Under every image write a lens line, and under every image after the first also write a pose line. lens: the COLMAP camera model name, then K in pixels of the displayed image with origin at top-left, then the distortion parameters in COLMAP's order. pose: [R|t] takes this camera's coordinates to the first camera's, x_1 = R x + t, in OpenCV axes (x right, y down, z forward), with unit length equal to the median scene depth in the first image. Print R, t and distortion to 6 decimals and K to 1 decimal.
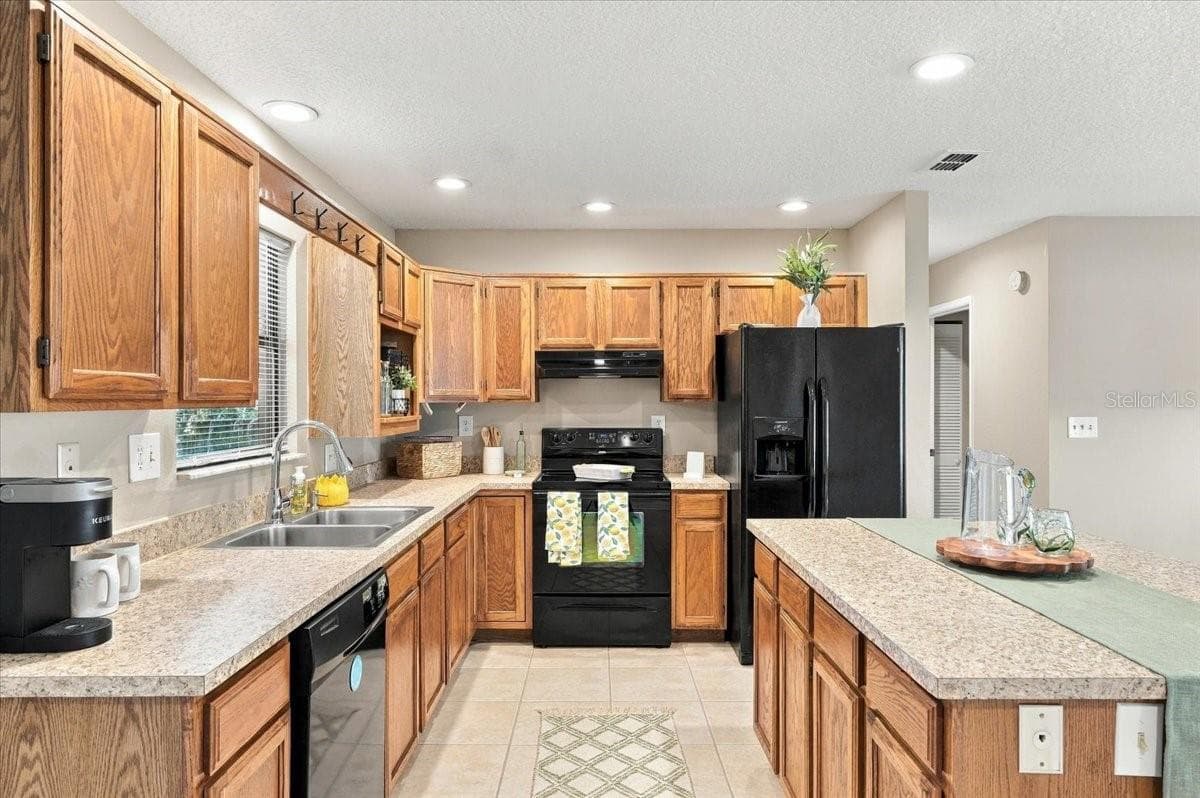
lens RADIAL K [[738.1, 0, 600.0], [0, 738.1, 399.0], [0, 0, 1]] dist [0.072990, 0.000491]
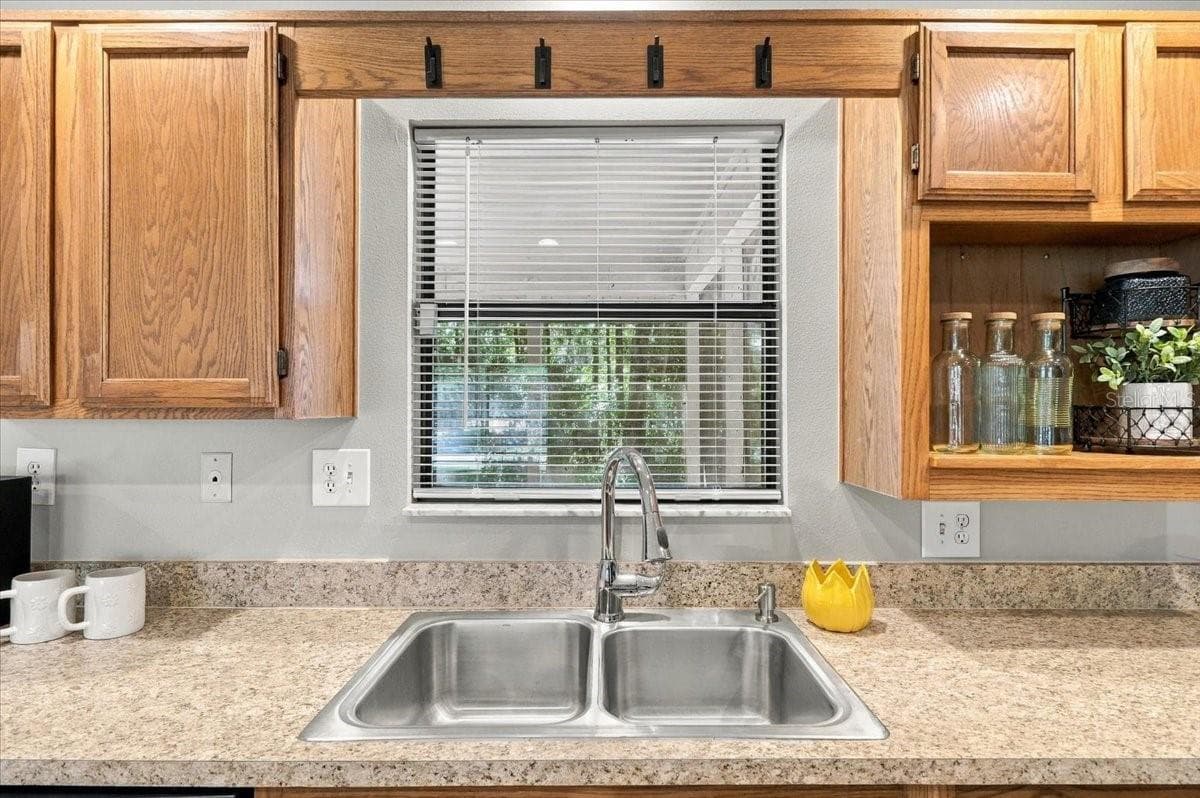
lens RADIAL K [[548.7, 0, 651.7], [0, 548.7, 404.2], [0, 0, 1]] dist [-0.027320, 0.011697]
pose [[-0.000430, -0.009585, -0.999954, 0.002138], [-0.001494, 0.999953, -0.009585, 0.000796], [0.999999, 0.001490, -0.000445, 0.665996]]
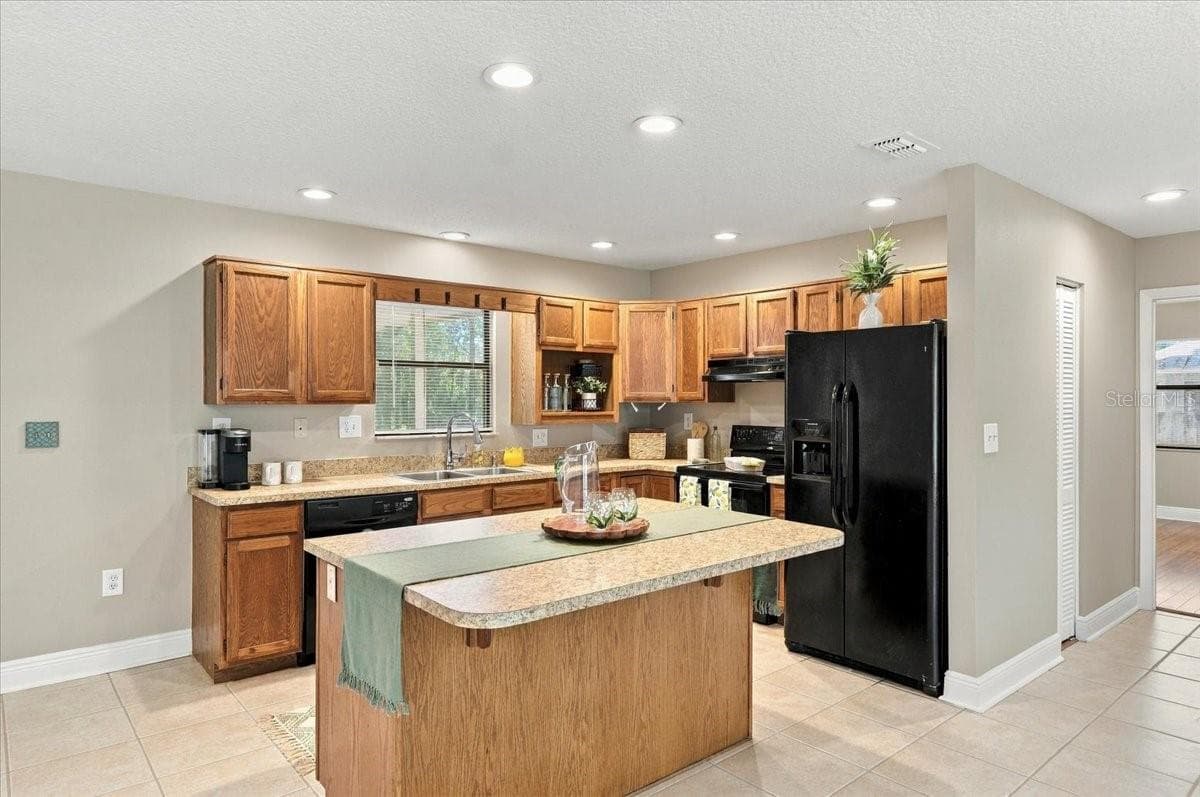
lens RADIAL K [[738.1, 0, 600.0], [0, 738.1, 398.5], [0, 0, 1]] dist [0.072990, 0.000491]
pose [[0.648858, 0.005557, -0.760889, 0.735622], [-0.003051, 0.999984, 0.004701, -0.007800], [0.760903, -0.000729, 0.648865, 0.084448]]
